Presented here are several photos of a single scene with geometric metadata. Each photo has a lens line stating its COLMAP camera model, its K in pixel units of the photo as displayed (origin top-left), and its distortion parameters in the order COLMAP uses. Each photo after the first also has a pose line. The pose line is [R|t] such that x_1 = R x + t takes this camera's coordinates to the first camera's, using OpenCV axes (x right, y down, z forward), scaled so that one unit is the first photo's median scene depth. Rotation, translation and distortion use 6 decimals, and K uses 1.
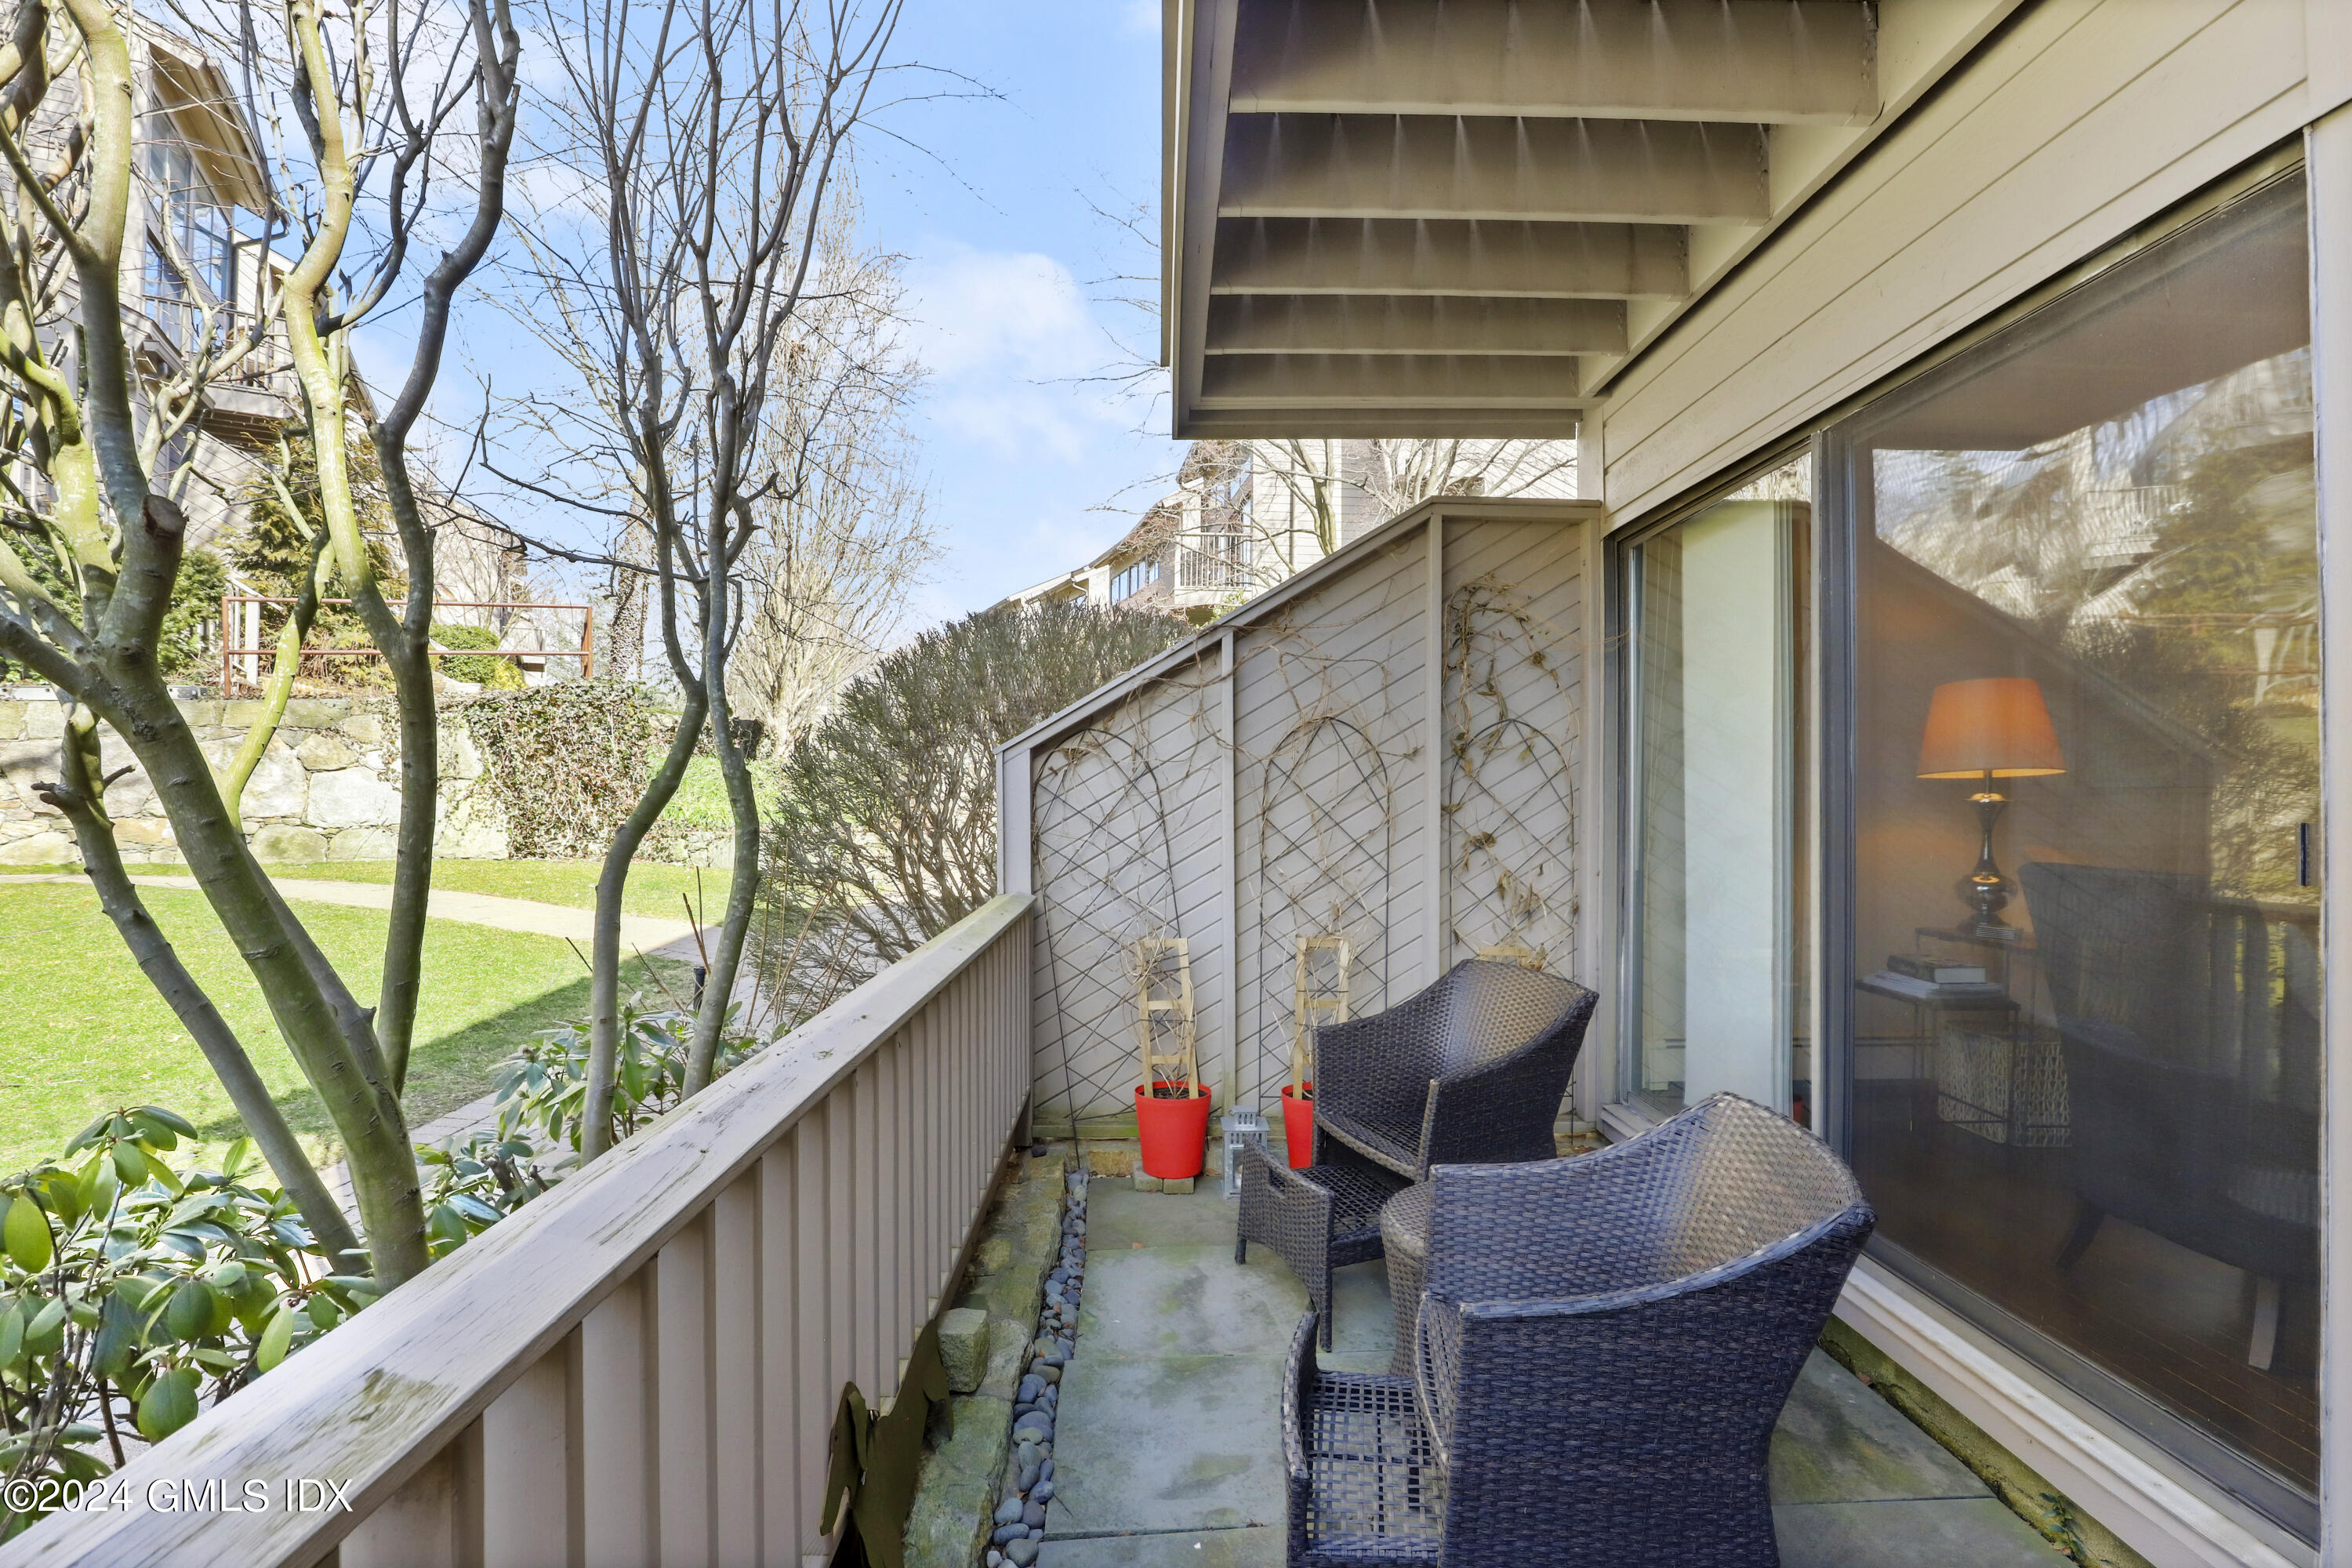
lens RADIAL K [[1081.2, 0, 1168.4], [0, 1081.2, 777.0], [0, 0, 1]] dist [-0.036575, 0.005694]
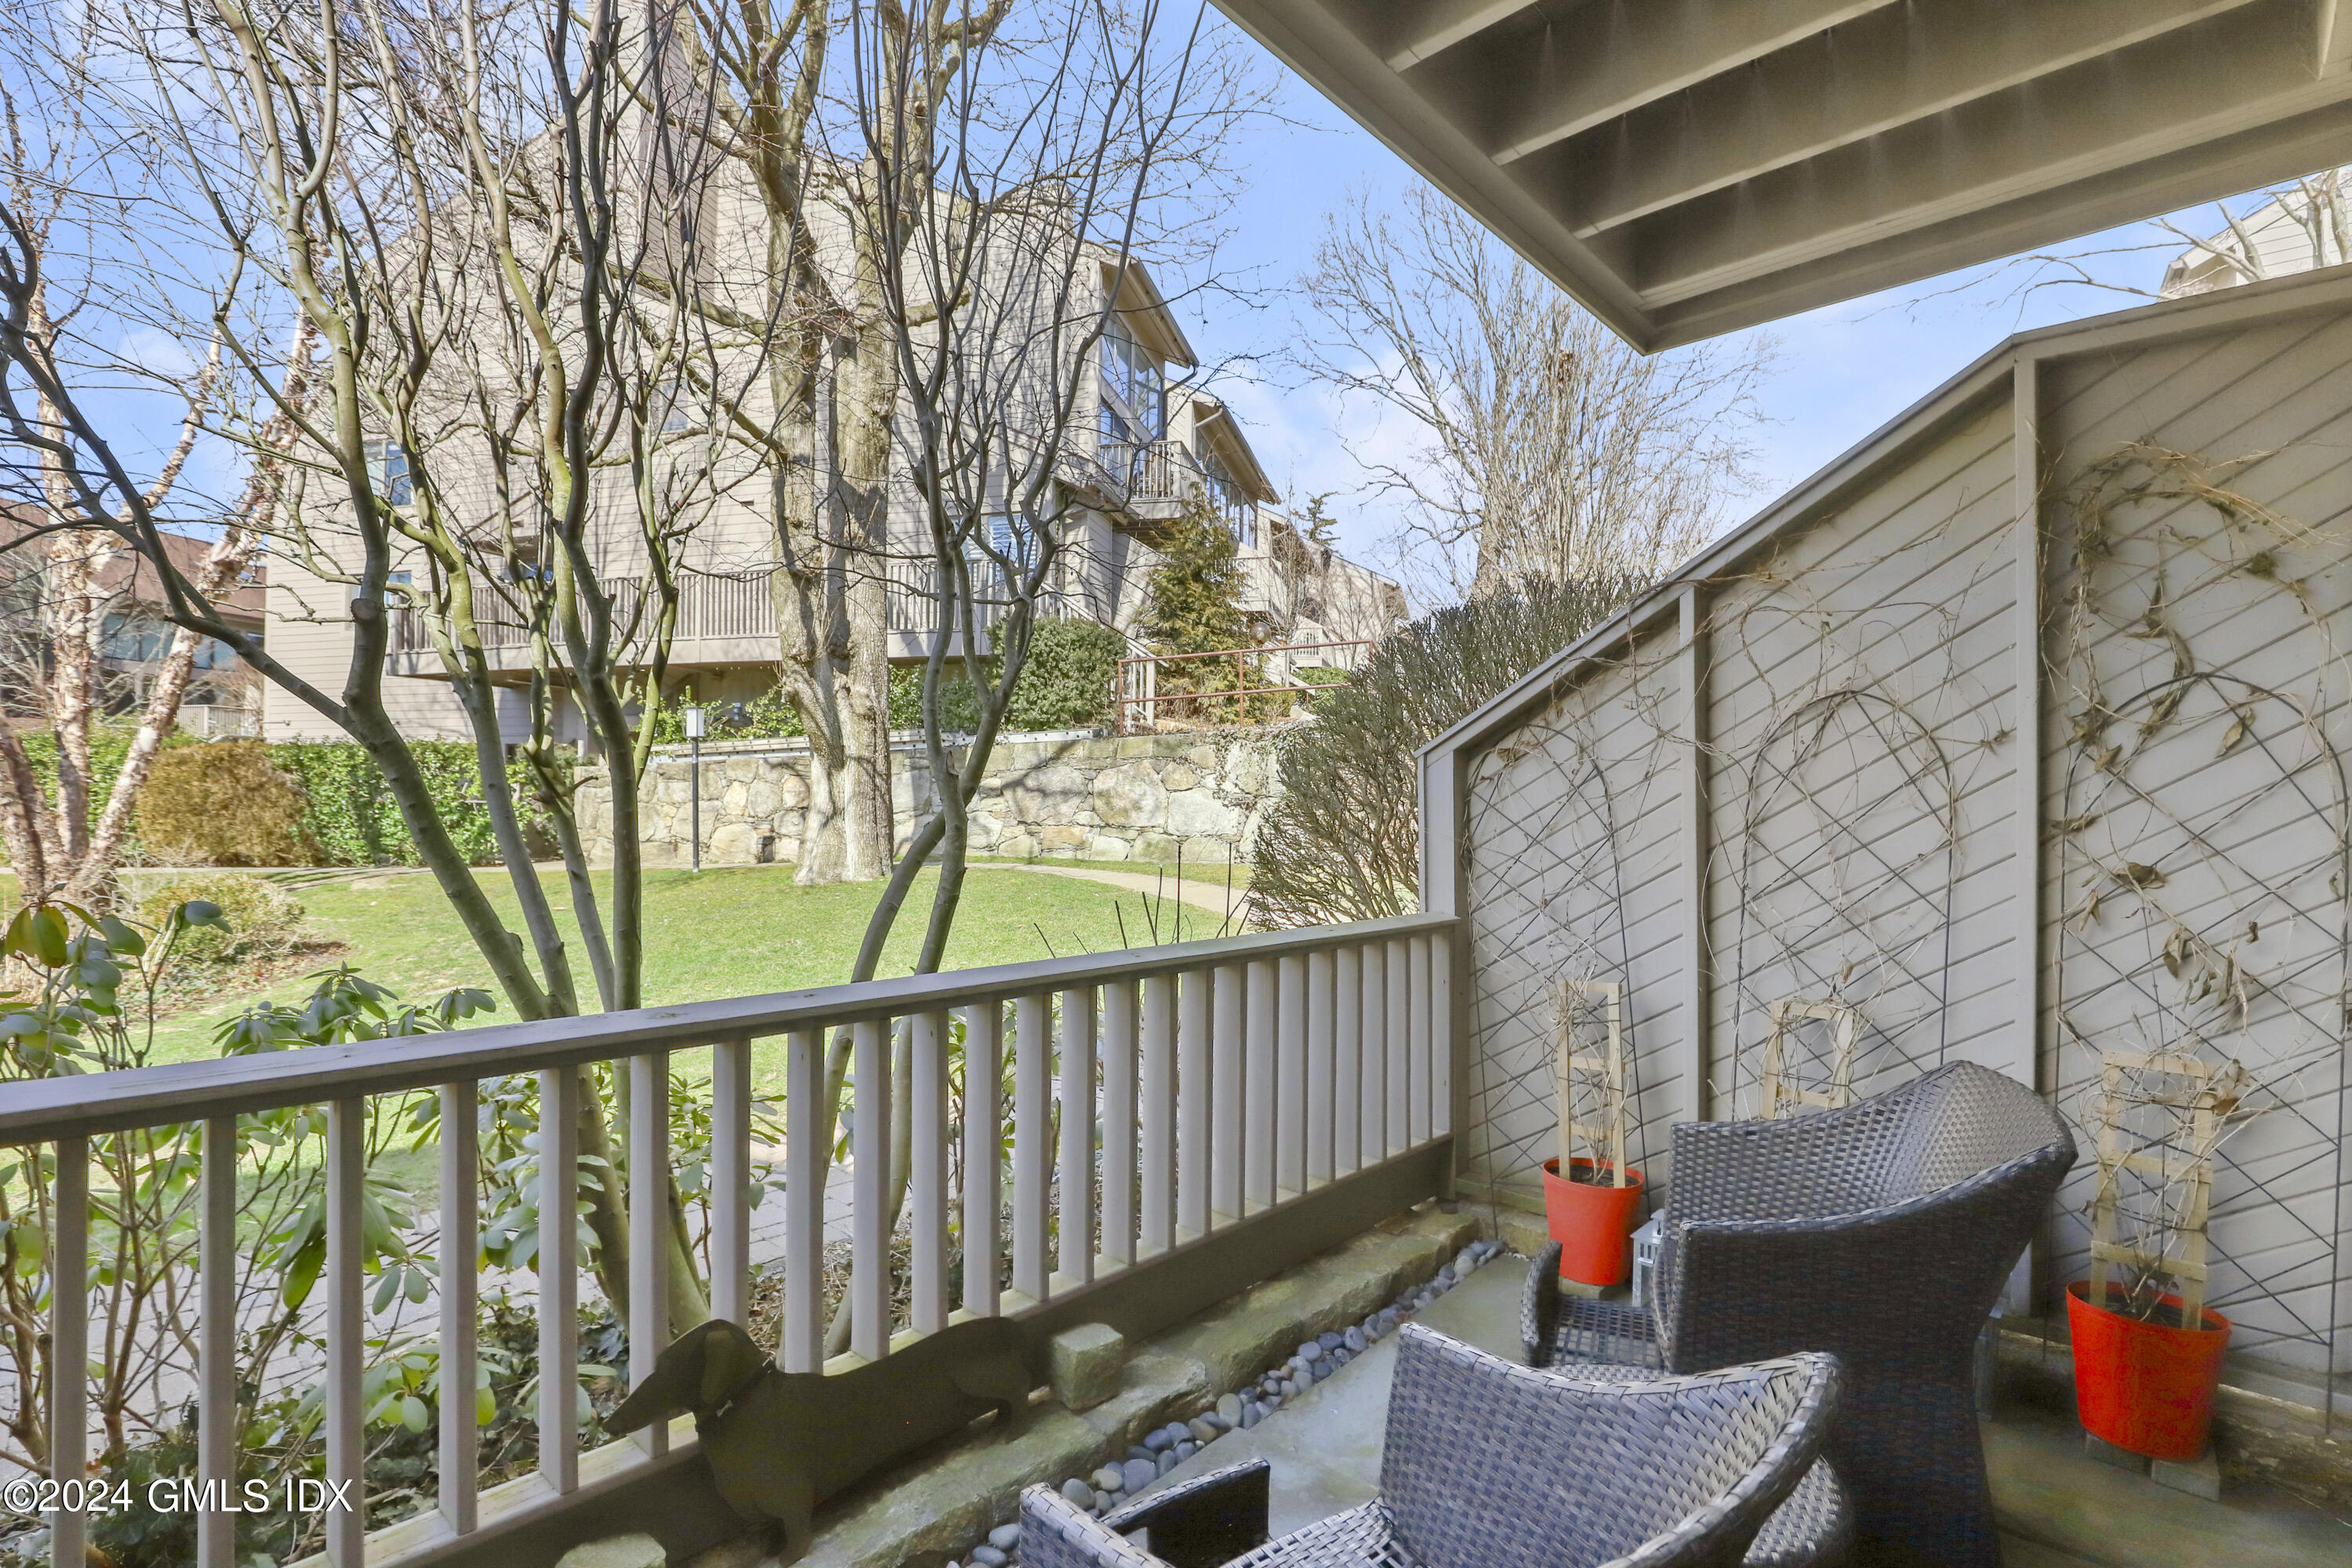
lens RADIAL K [[1081.2, 0, 1190.0], [0, 1081.2, 802.5], [0, 0, 1]] dist [-0.036575, 0.005694]
pose [[0.728482, -0.003216, -0.685057, 0.310087], [0.007844, 0.999963, 0.003646, 0.010486], [0.685020, -0.008030, 0.728480, 0.201935]]
